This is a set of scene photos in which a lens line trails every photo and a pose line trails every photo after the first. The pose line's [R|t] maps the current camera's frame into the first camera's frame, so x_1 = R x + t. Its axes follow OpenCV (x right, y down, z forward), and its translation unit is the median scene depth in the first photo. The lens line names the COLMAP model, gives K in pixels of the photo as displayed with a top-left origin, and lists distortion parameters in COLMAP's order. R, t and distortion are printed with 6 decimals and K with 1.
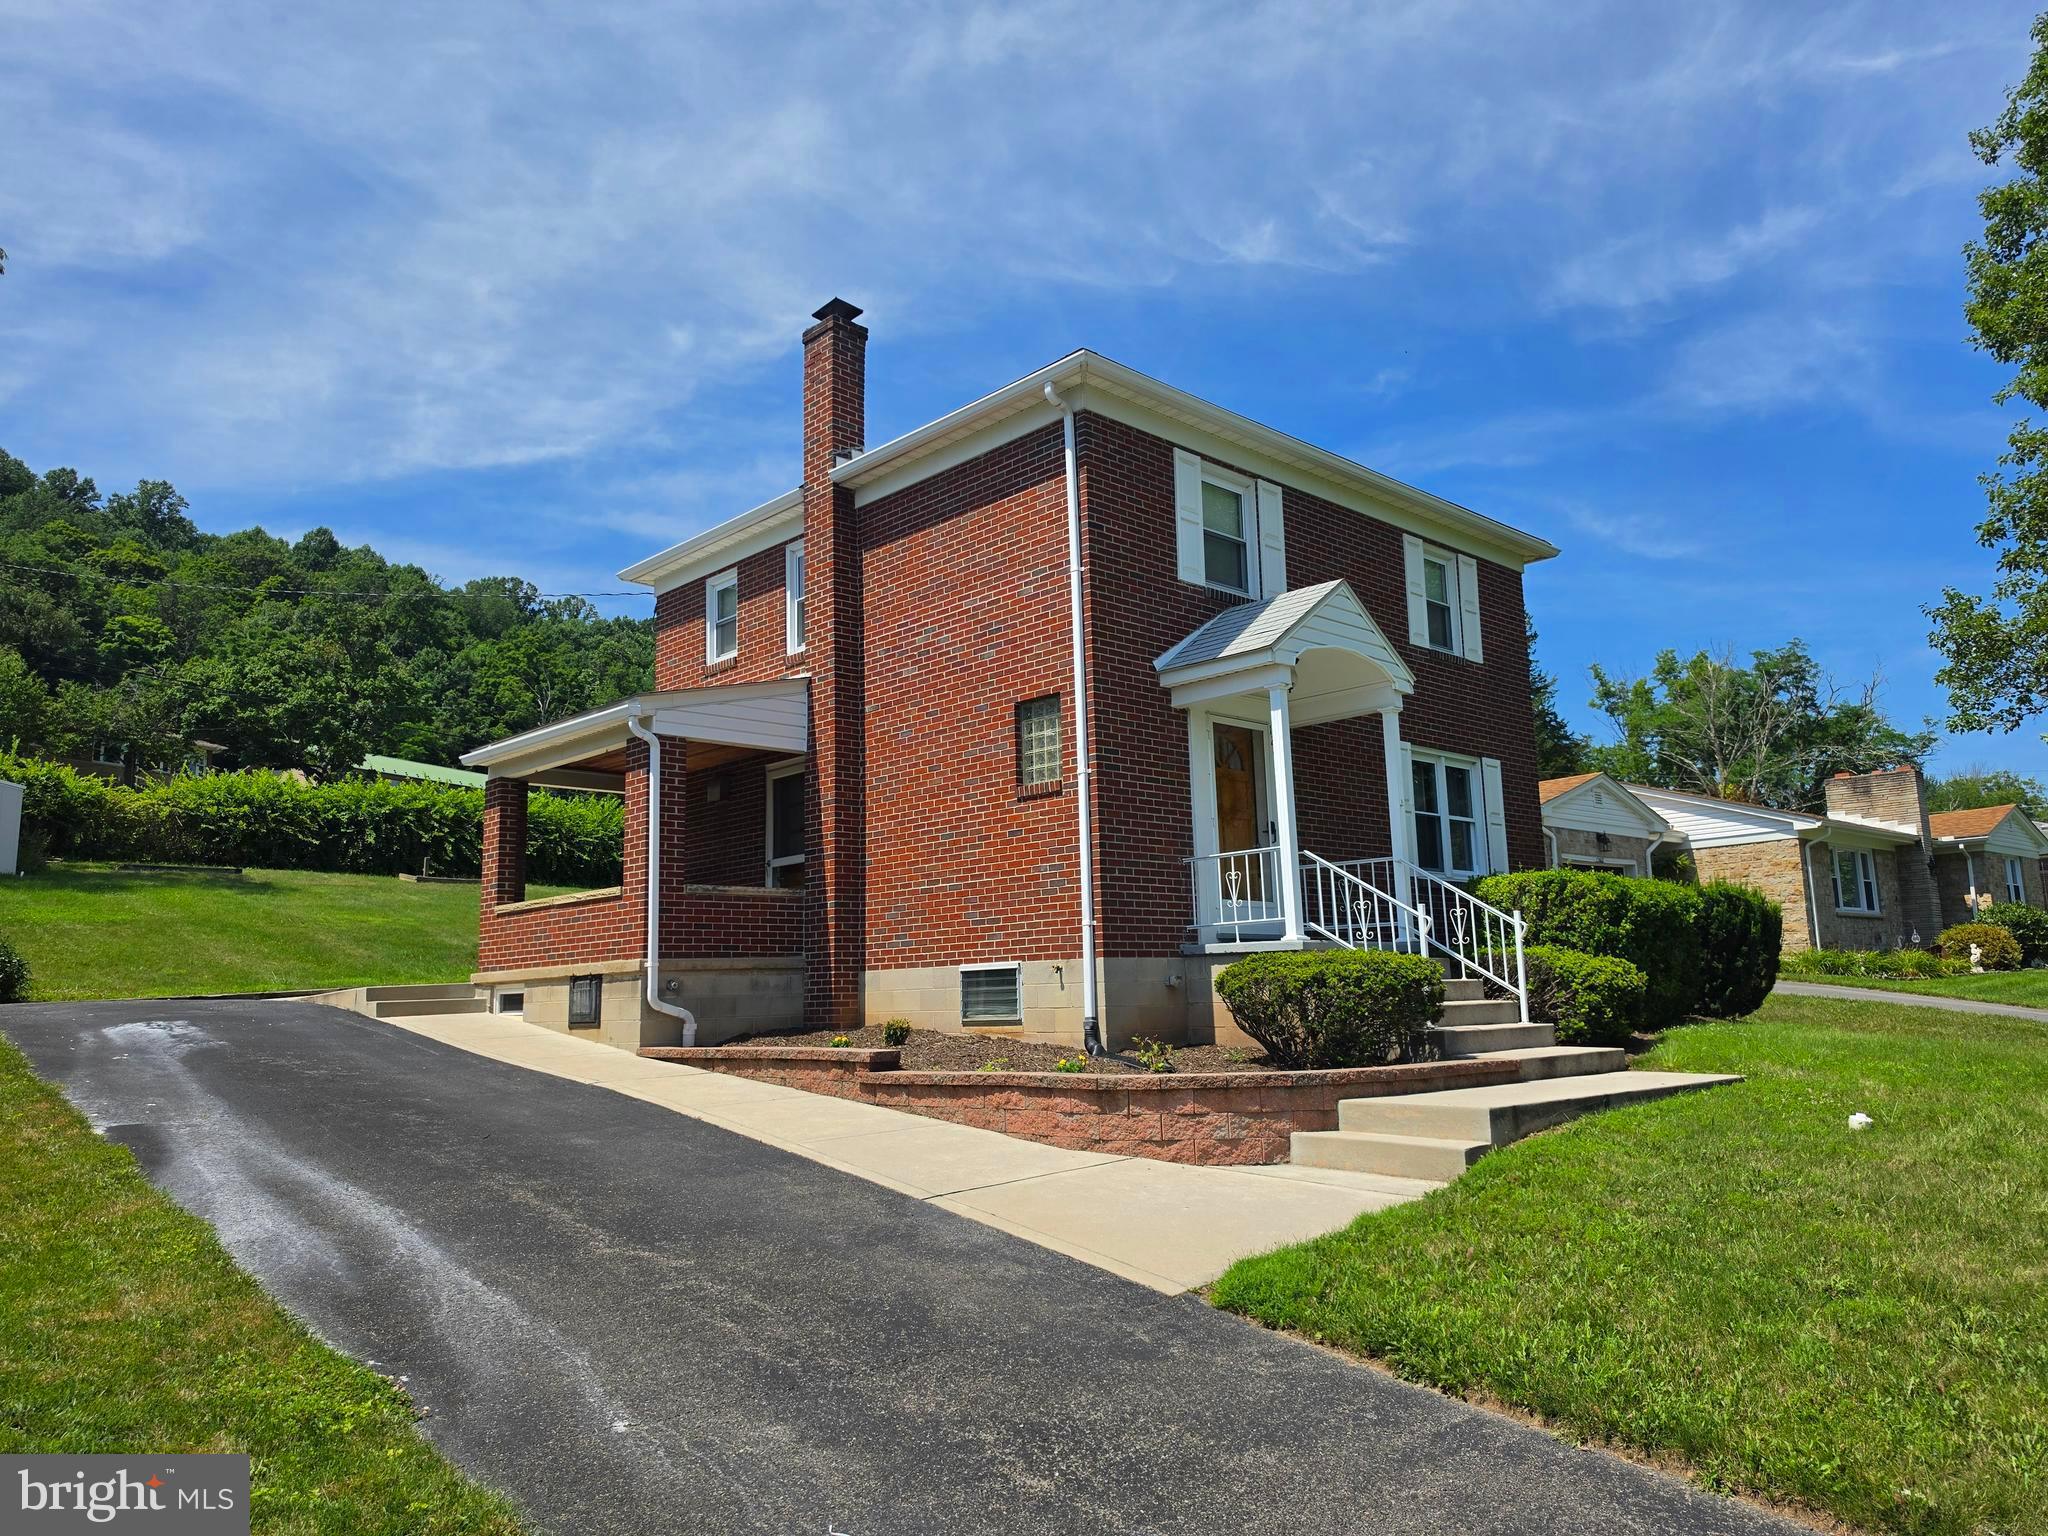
lens RADIAL K [[1433.8, 0, 1024.0], [0, 1433.8, 775.3], [0, 0, 1]] dist [0.057928, -0.082686]
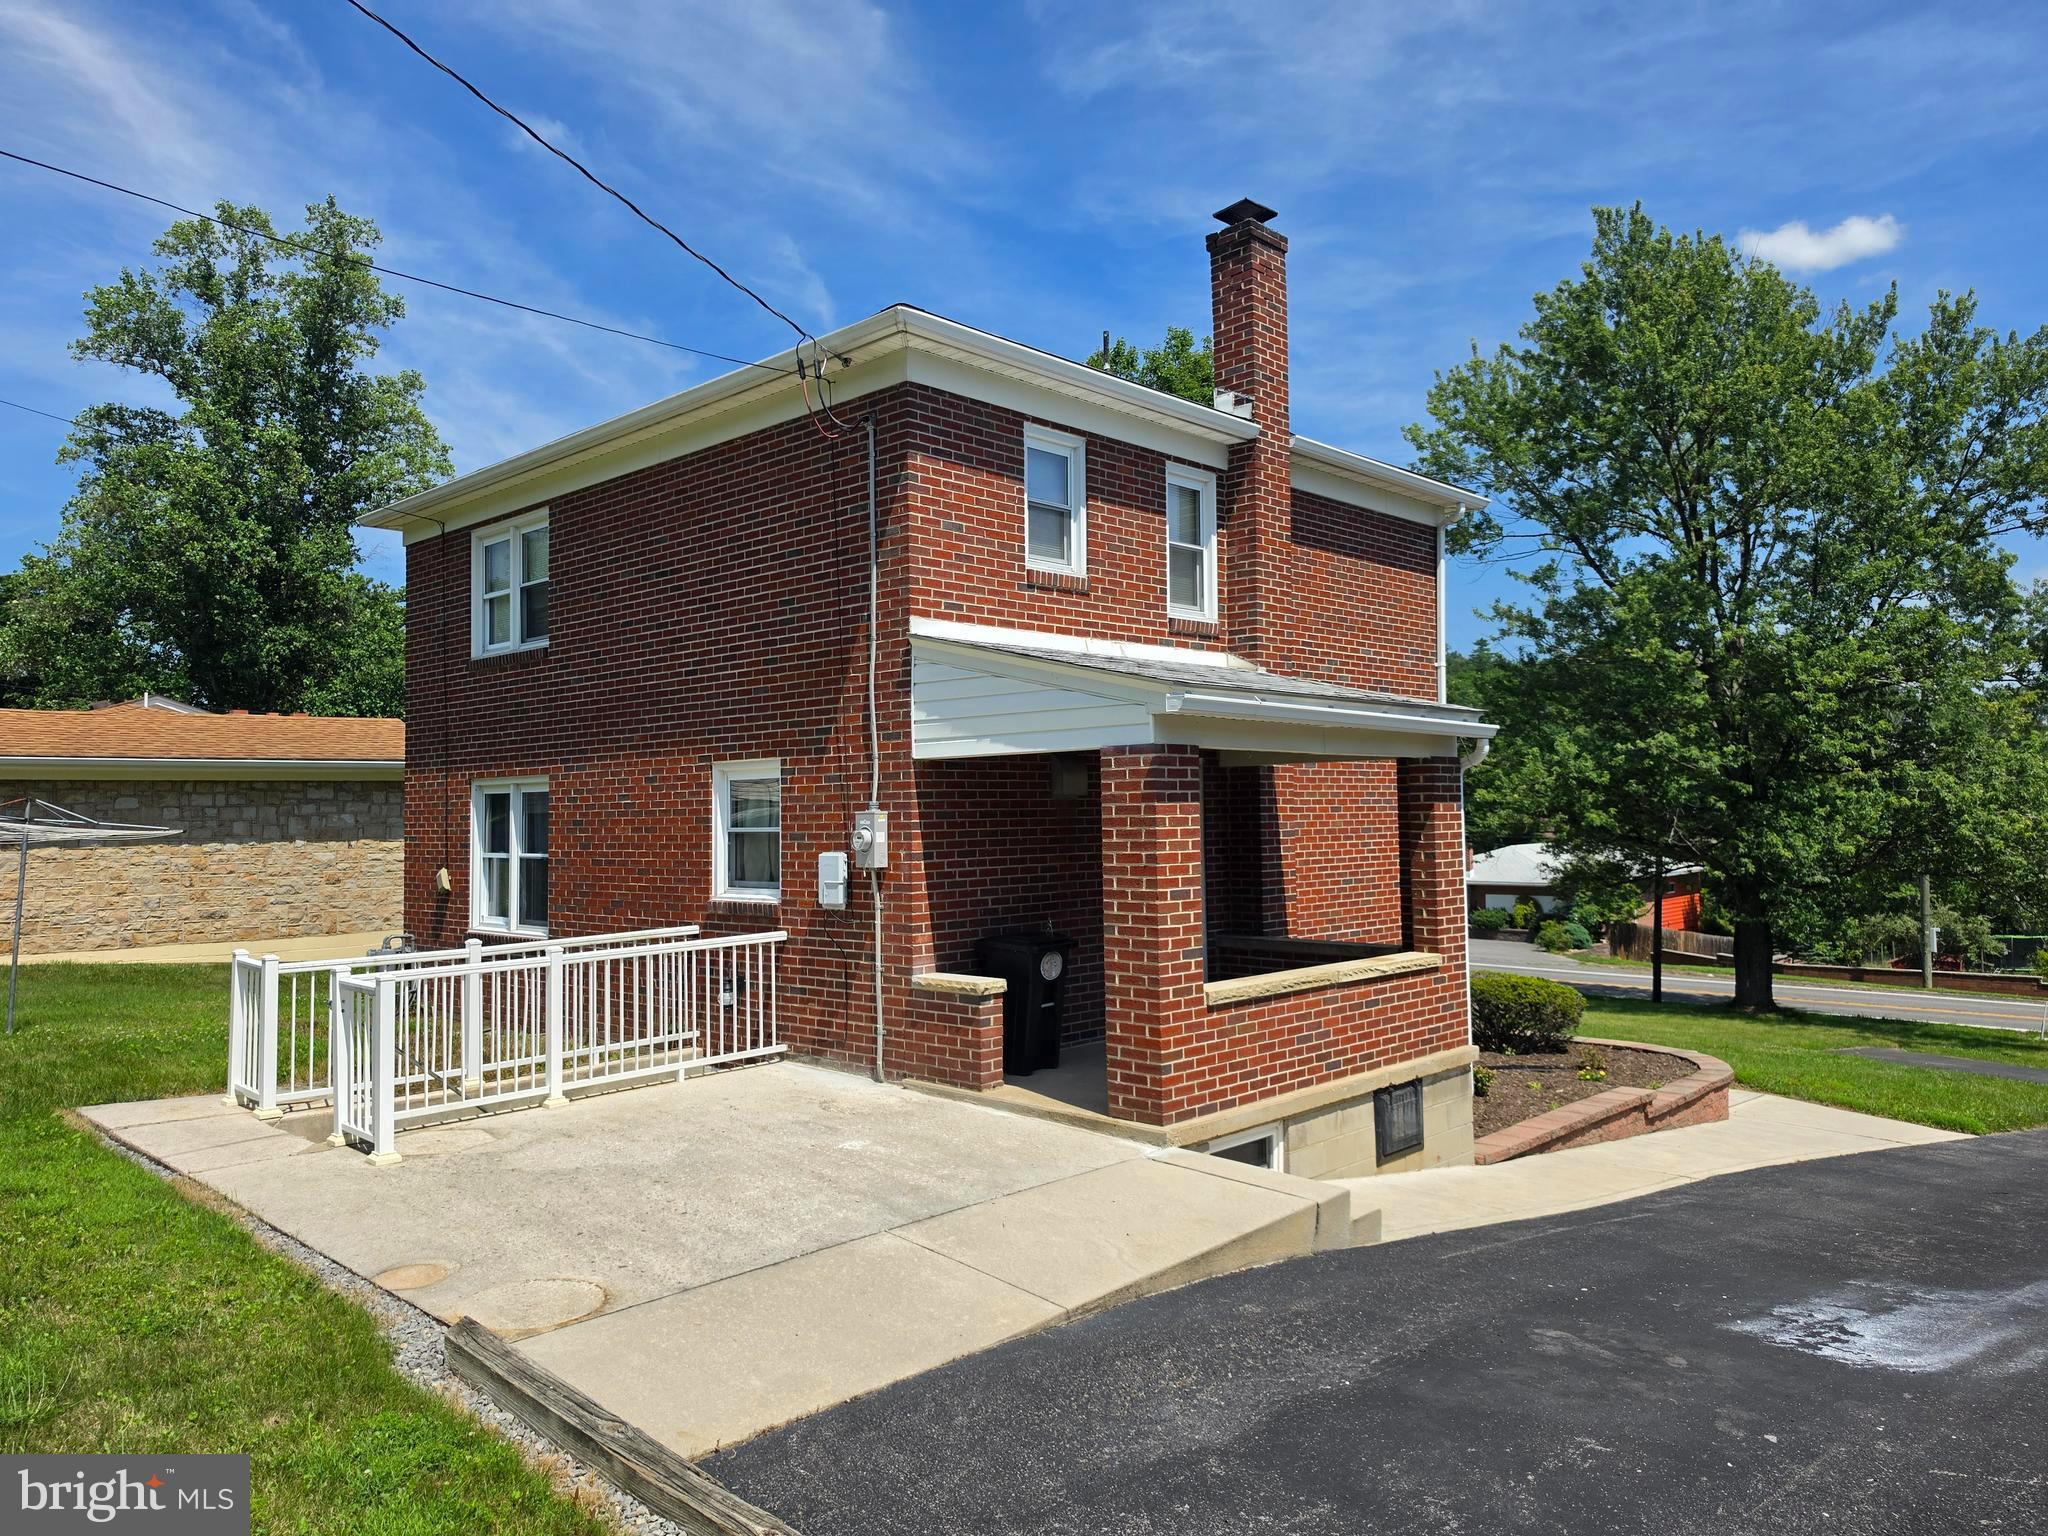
lens RADIAL K [[1417.6, 0, 1013.6], [0, 1417.6, 773.7], [0, 0, 1]] dist [0.072225, -0.093398]
pose [[-0.054133, 0.054861, 0.997026, -0.423639], [-0.139606, 0.988267, -0.061959, 0.025509], [-0.988726, -0.142545, -0.045839, 0.528076]]
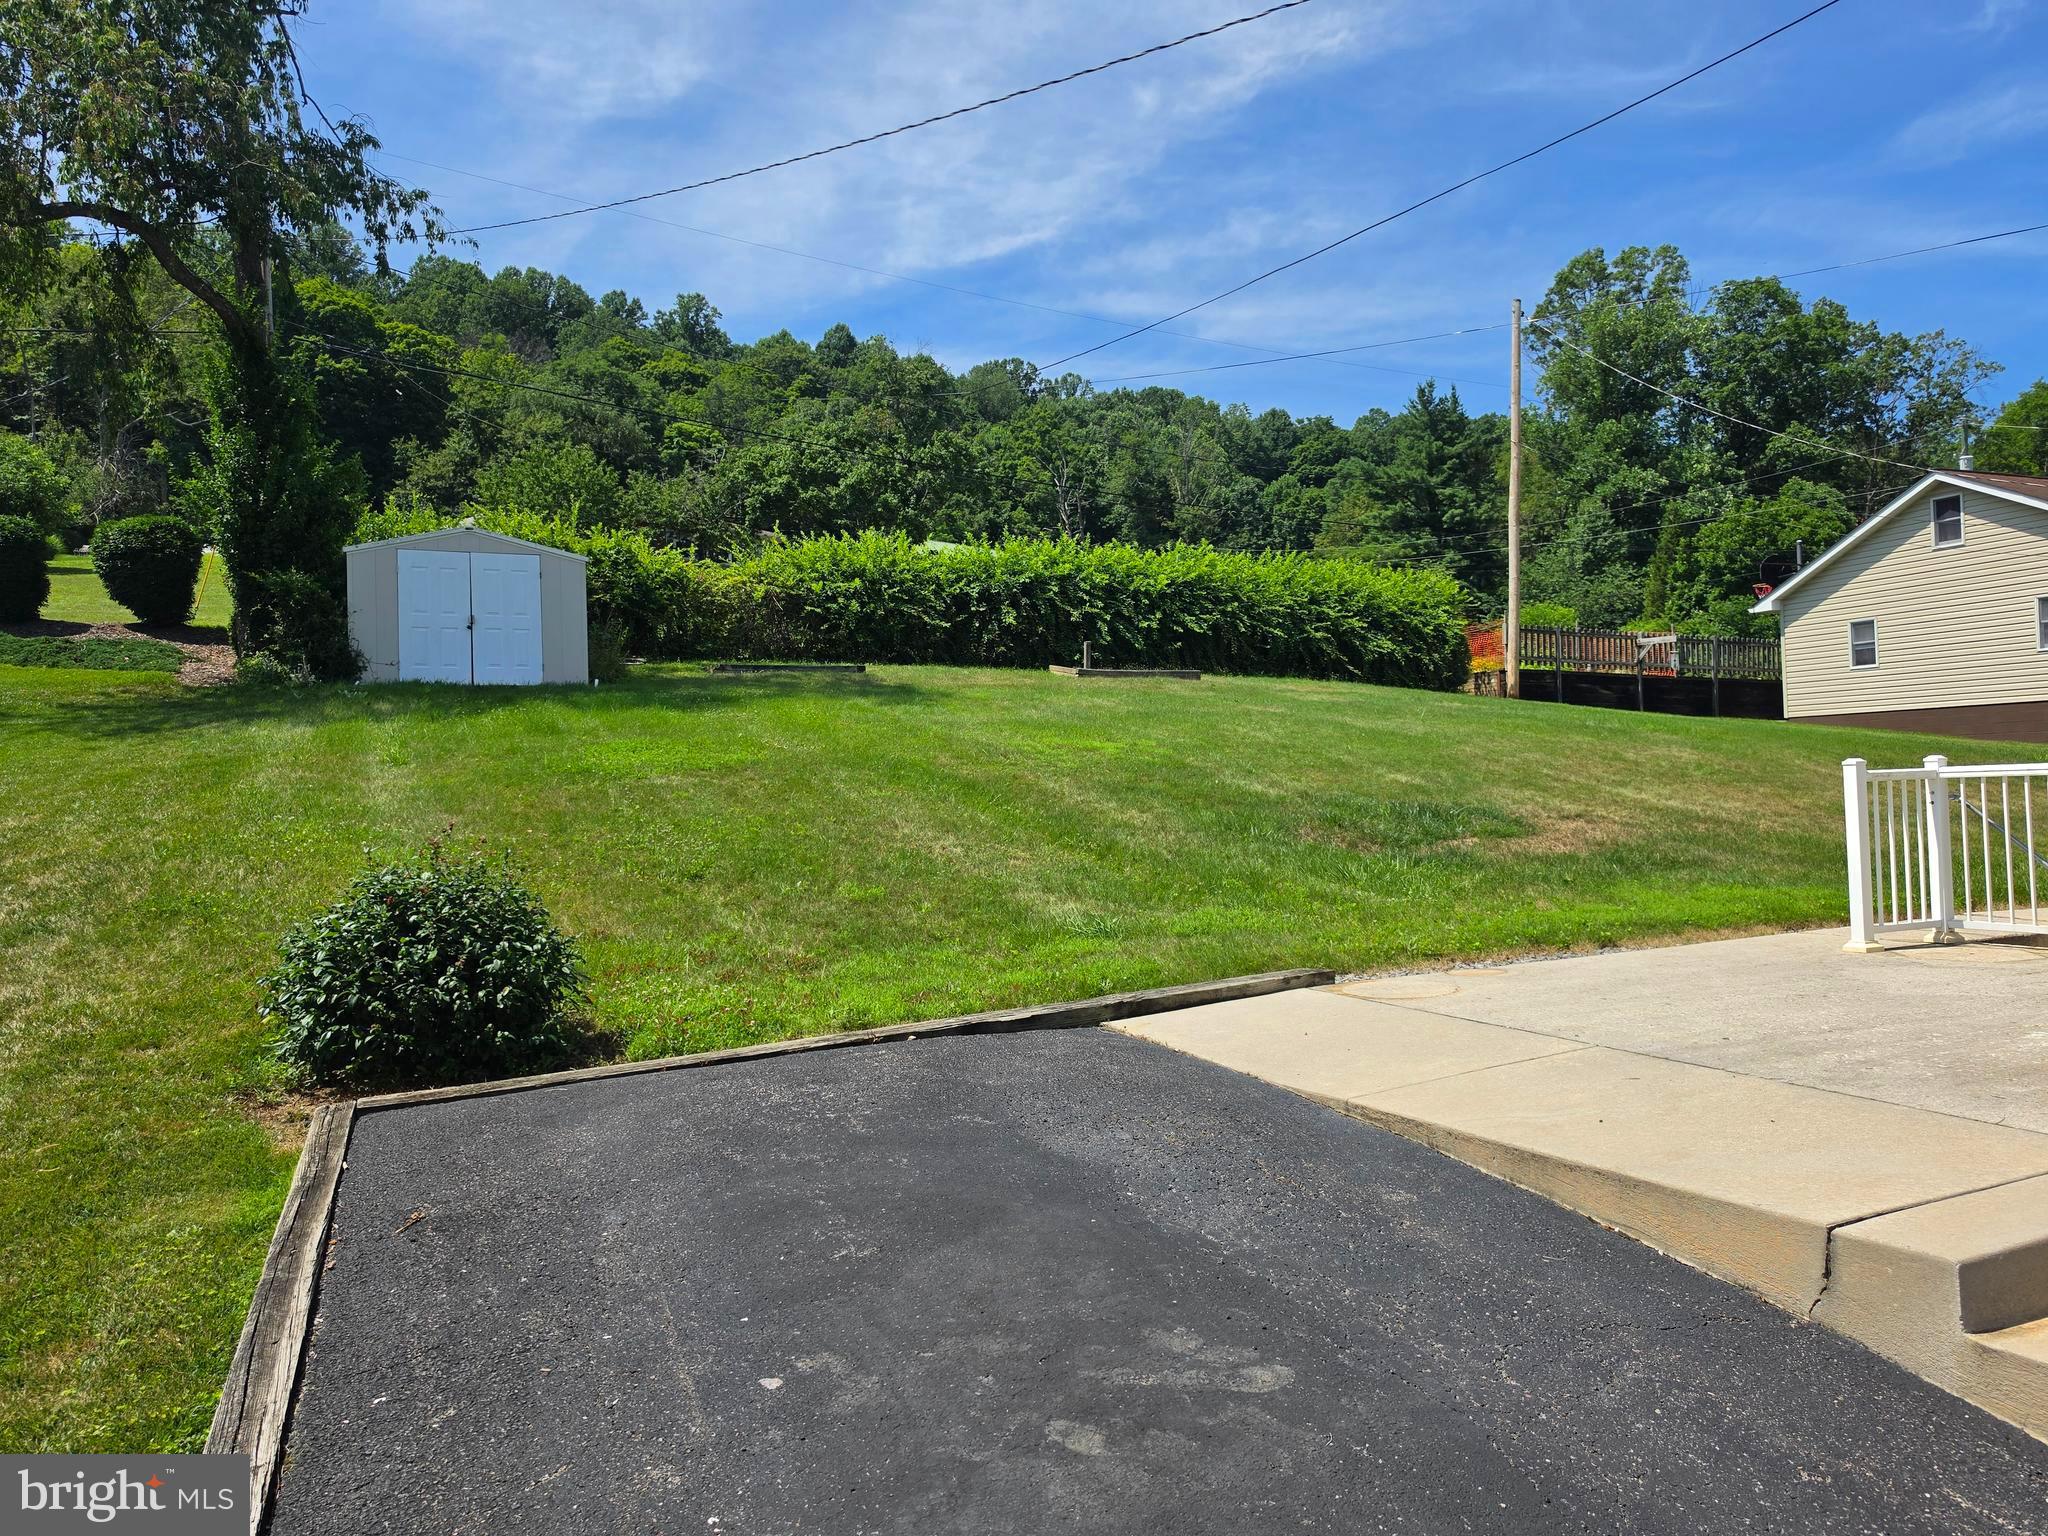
lens RADIAL K [[1409.6, 0, 1021.2], [0, 1409.6, 774.4], [0, 0, 1]] dist [0.093647, -0.155646]
pose [[0.944769, -0.005184, -0.327697, -0.237295], [0.055879, 0.987782, 0.145476, 0.020185], [0.322939, -0.155753, 0.933516, 0.363568]]
